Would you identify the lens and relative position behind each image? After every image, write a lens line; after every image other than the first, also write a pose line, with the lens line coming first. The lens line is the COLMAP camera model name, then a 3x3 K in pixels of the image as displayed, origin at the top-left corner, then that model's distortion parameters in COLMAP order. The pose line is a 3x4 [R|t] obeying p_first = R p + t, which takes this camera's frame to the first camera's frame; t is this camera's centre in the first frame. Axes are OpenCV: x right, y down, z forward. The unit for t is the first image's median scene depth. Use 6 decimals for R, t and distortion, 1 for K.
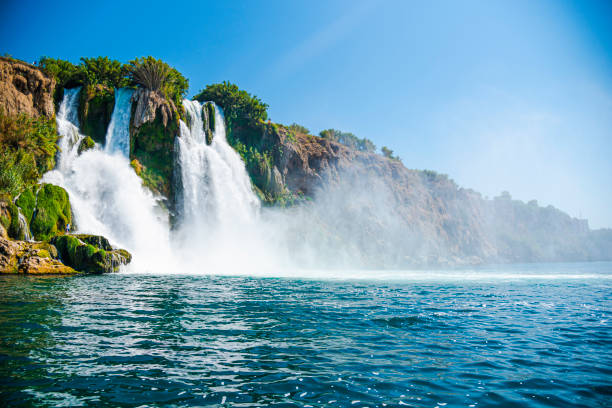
lens RADIAL K [[419.9, 0, 306.0], [0, 419.9, 202.5], [0, 0, 1]] dist [-0.113178, 0.068366]
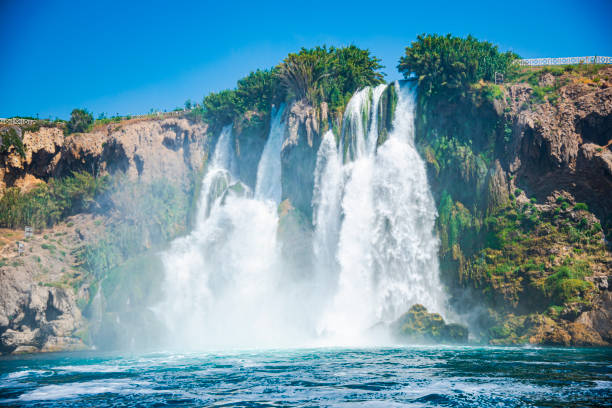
lens RADIAL K [[942.2, 0, 306.6], [0, 942.2, 203.8], [0, 0, 1]] dist [0.322446, 0.064004]
pose [[0.487254, -0.131927, -0.863237, 1.087330], [0.138752, 0.987661, -0.072623, 0.034238], [0.862166, -0.084390, 0.499547, 0.165693]]
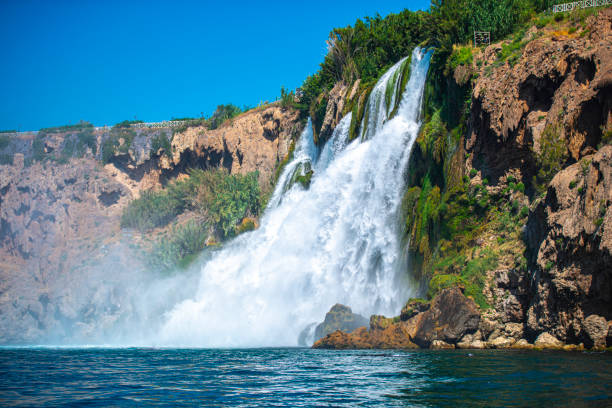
lens RADIAL K [[1222.6, 0, 305.4], [0, 1222.6, 204.9], [0, 0, 1]] dist [-0.054264, -0.185444]
pose [[-0.130518, -0.107844, -0.985563, 1.606473], [0.134806, 0.982904, -0.125405, 0.172903], [0.982238, -0.149227, -0.113748, 1.174464]]
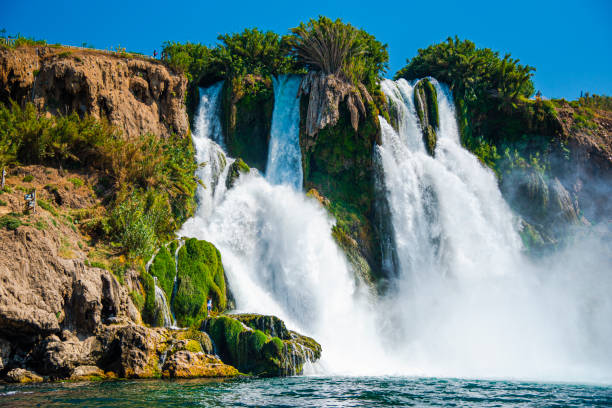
lens RADIAL K [[765.1, 0, 307.6], [0, 765.1, 204.7], [0, 0, 1]] dist [0.159326, 0.060863]
pose [[0.923930, -0.079936, -0.374117, 0.003416], [0.057640, 0.995850, -0.070429, -0.001546], [0.378194, 0.043508, 0.924703, -0.054274]]
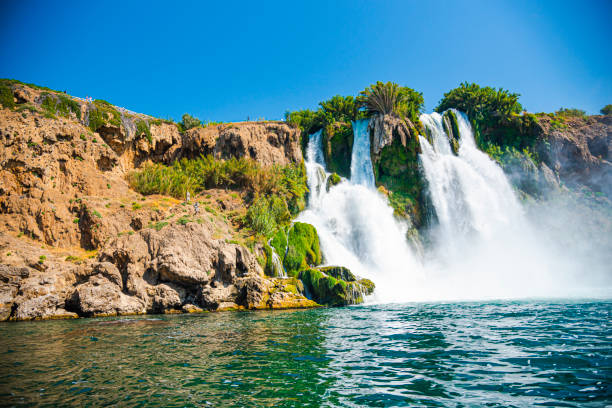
lens RADIAL K [[419.9, 0, 306.0], [0, 419.9, 202.5], [0, 0, 1]] dist [-0.113178, 0.068366]
pose [[0.779933, -0.174258, -0.601115, 0.036707], [0.134393, 0.984683, -0.111079, 0.019933], [0.611264, 0.005849, 0.791405, 0.105591]]
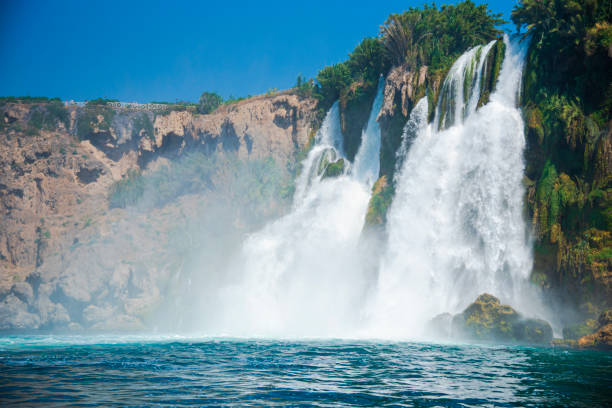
lens RADIAL K [[887.5, 0, 304.5], [0, 887.5, 207.1], [0, 0, 1]] dist [0.287939, 0.081008]
pose [[0.180534, -0.127308, -0.975295, 0.995183], [0.112263, 0.987775, -0.108156, 0.091820], [0.977141, -0.089964, 0.192619, 0.576432]]
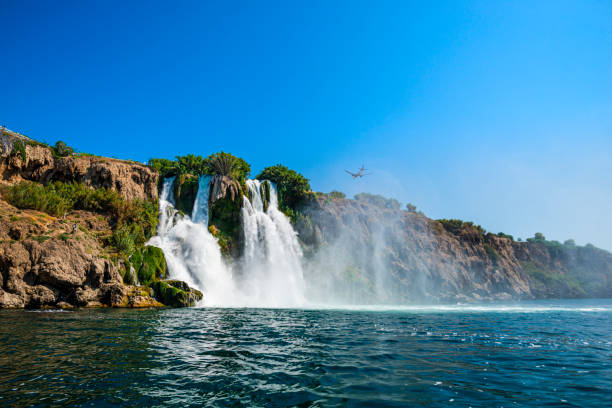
lens RADIAL K [[349.2, 0, 304.6], [0, 349.2, 206.7], [0, 0, 1]] dist [-0.042405, 0.019037]
pose [[0.983169, -0.051729, -0.175222, 0.105556], [0.030250, 0.991932, -0.123108, -0.011227], [0.180176, 0.115735, 0.976802, -0.109719]]
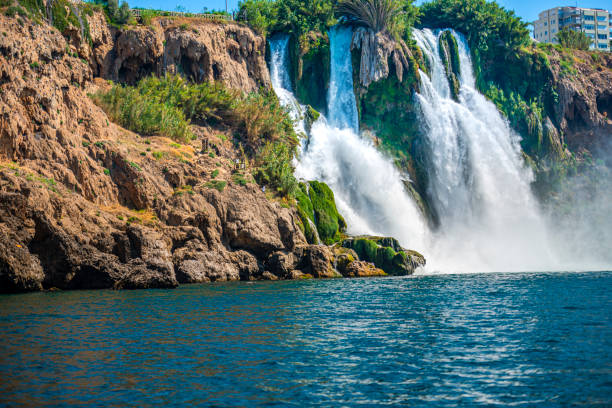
lens RADIAL K [[1222.6, 0, 305.4], [0, 1222.6, 204.9], [0, 0, 1]] dist [-0.054264, -0.185444]
pose [[0.978918, -0.036931, -0.200887, -0.080281], [0.054927, 0.994887, 0.084756, -0.162243], [0.196730, -0.094003, 0.975941, -1.195503]]
